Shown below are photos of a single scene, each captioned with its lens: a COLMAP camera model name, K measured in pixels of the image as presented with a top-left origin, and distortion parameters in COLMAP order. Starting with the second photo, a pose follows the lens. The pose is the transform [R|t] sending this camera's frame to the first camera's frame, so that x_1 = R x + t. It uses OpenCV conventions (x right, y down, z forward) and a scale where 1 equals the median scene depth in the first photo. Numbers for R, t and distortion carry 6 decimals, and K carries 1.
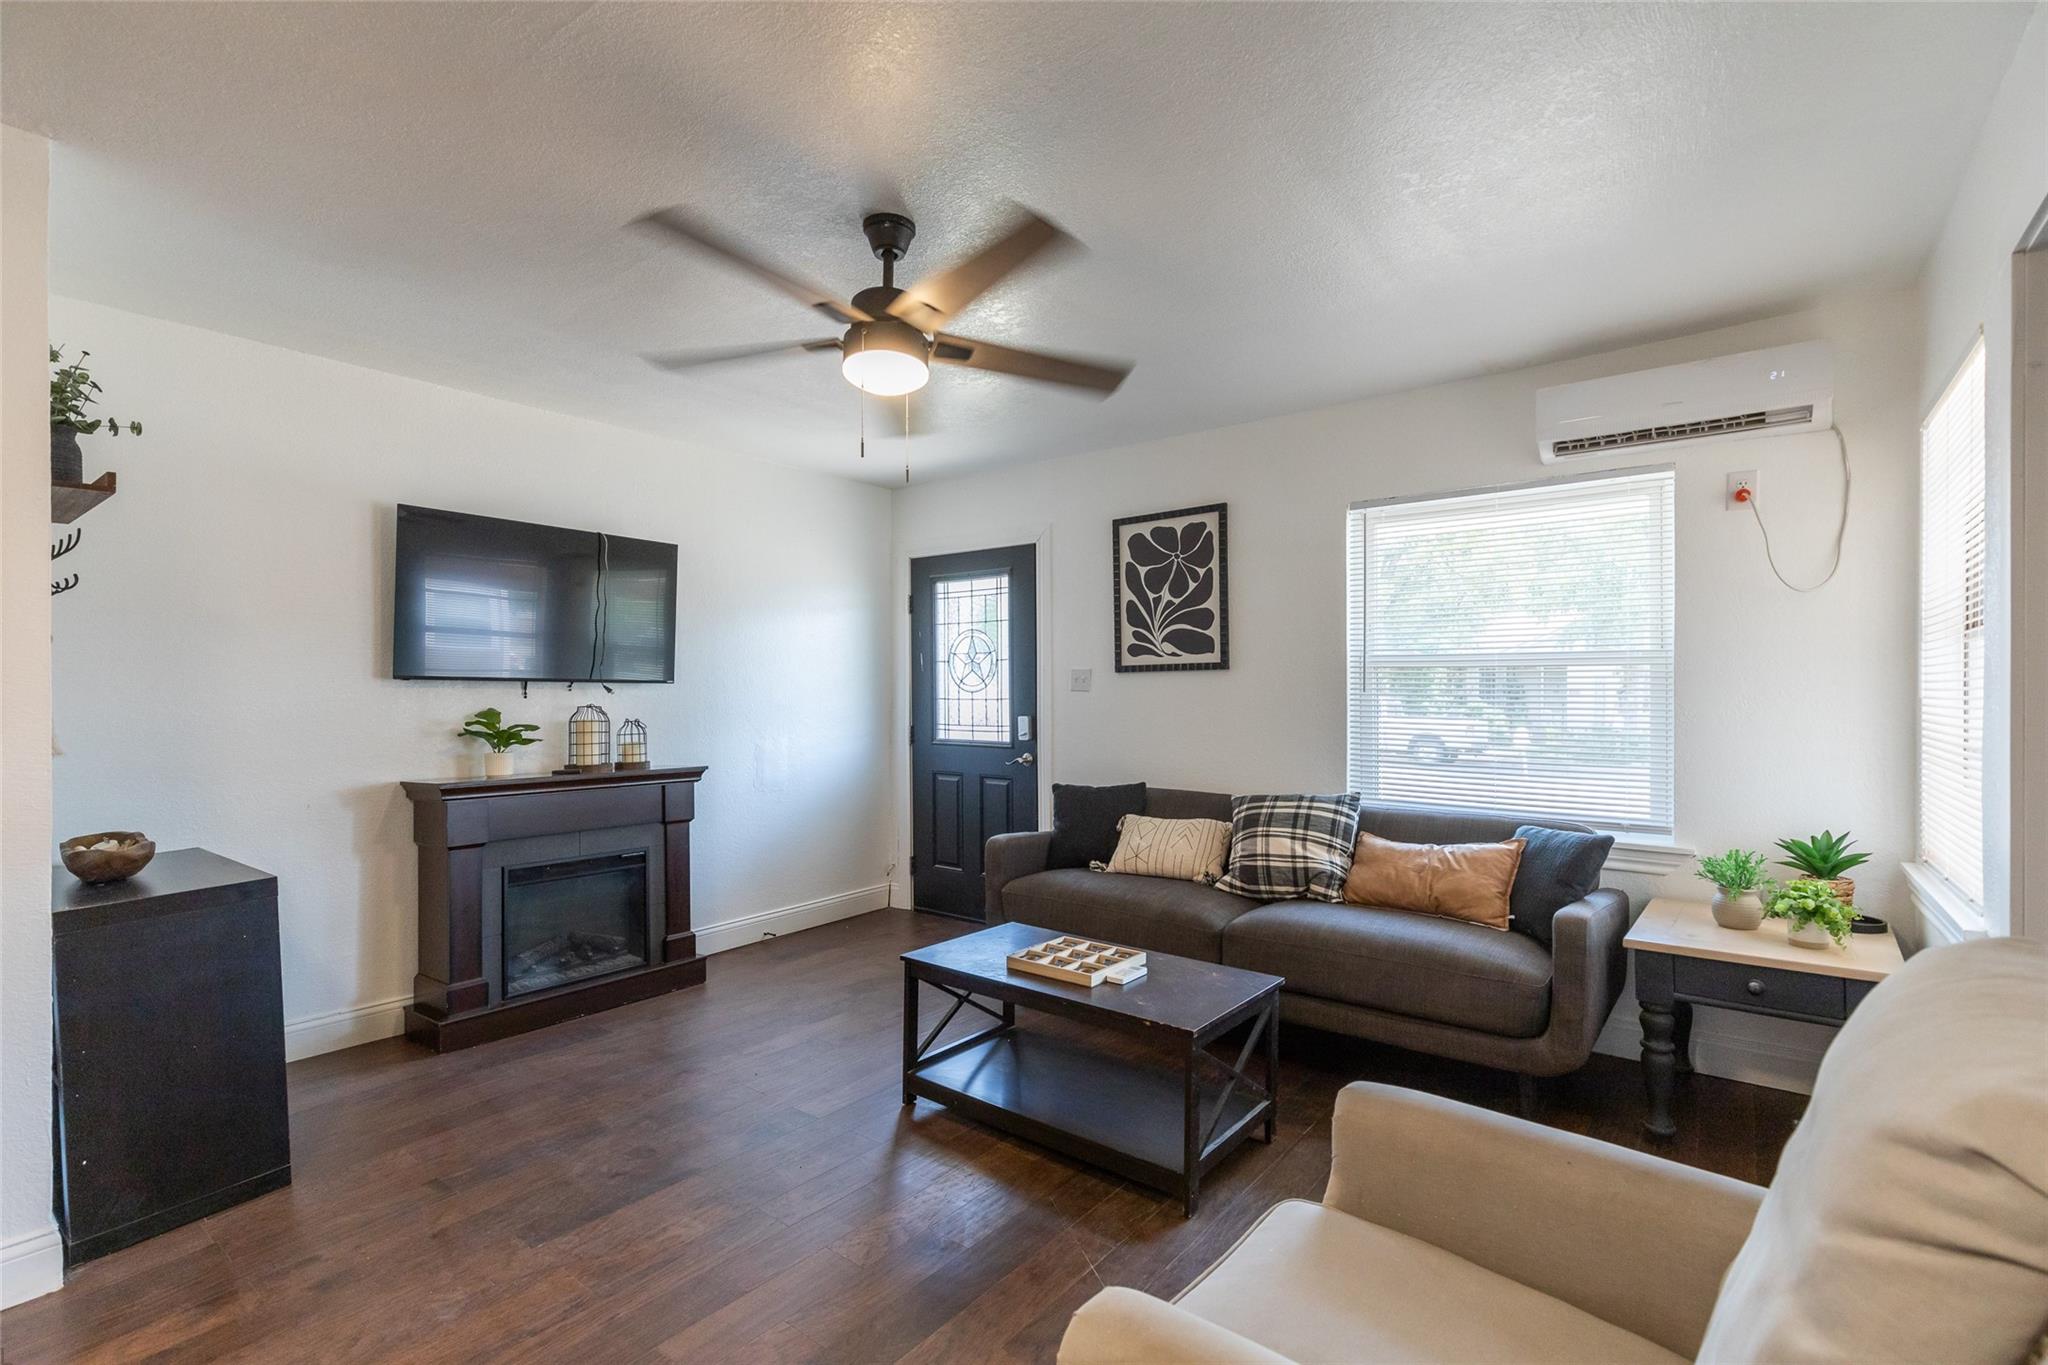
lens RADIAL K [[917.2, 0, 1026.7], [0, 917.2, 690.6], [0, 0, 1]] dist [0.003287, 0.001595]
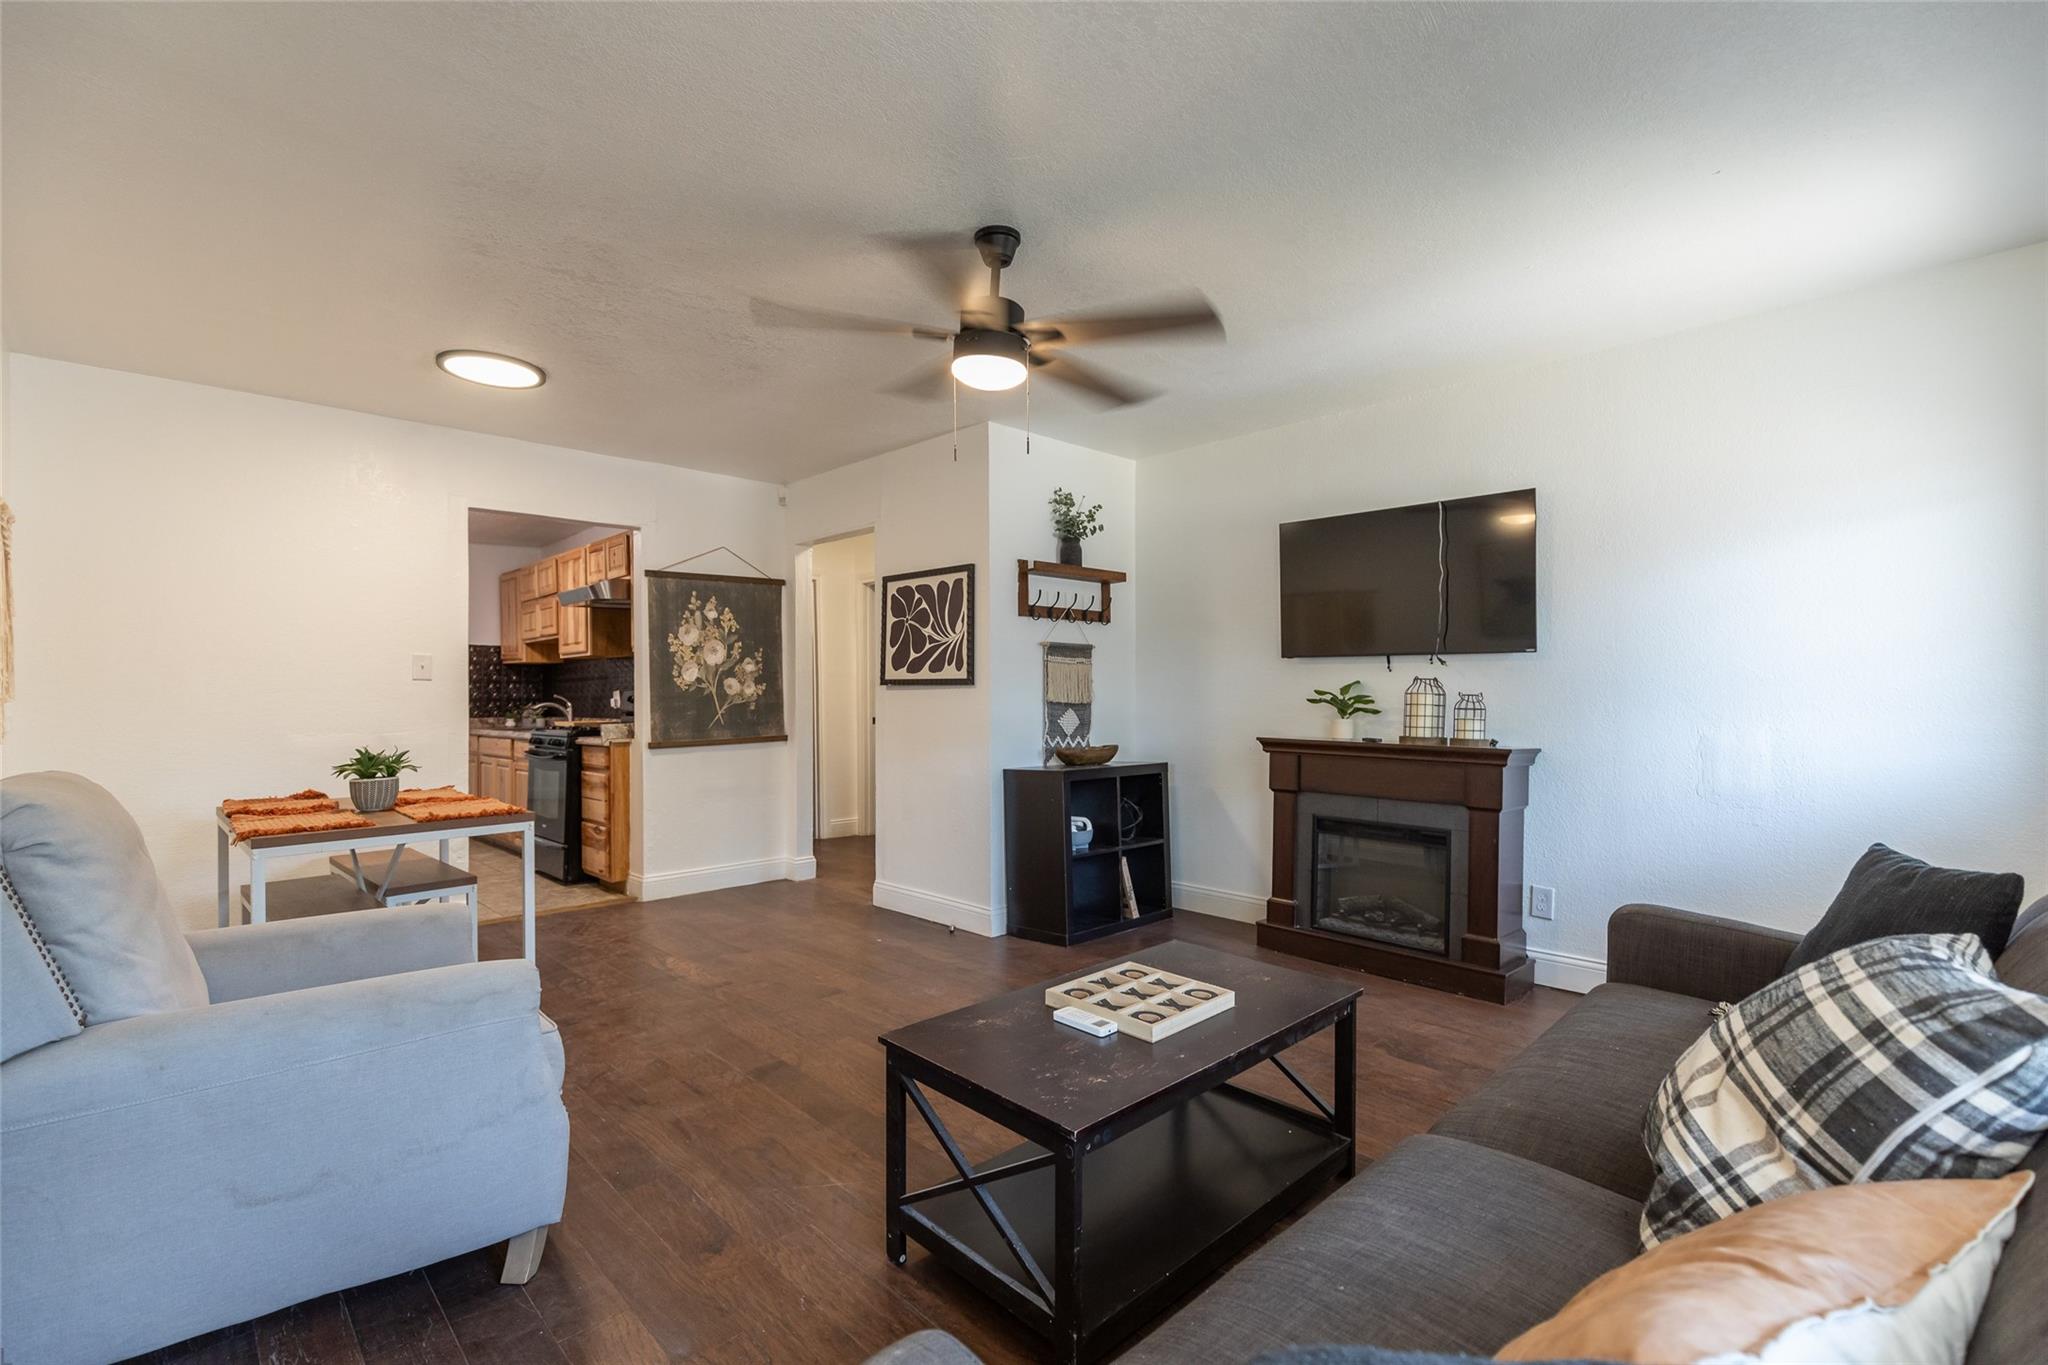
lens RADIAL K [[917.2, 0, 1028.9], [0, 917.2, 683.5], [0, 0, 1]] dist [0.003287, 0.001595]
pose [[-0.150990, -0.011145, -0.988472, 0.534586], [0.004606, 0.999918, -0.011977, 0.029995], [0.988525, -0.006361, -0.150926, 0.675357]]
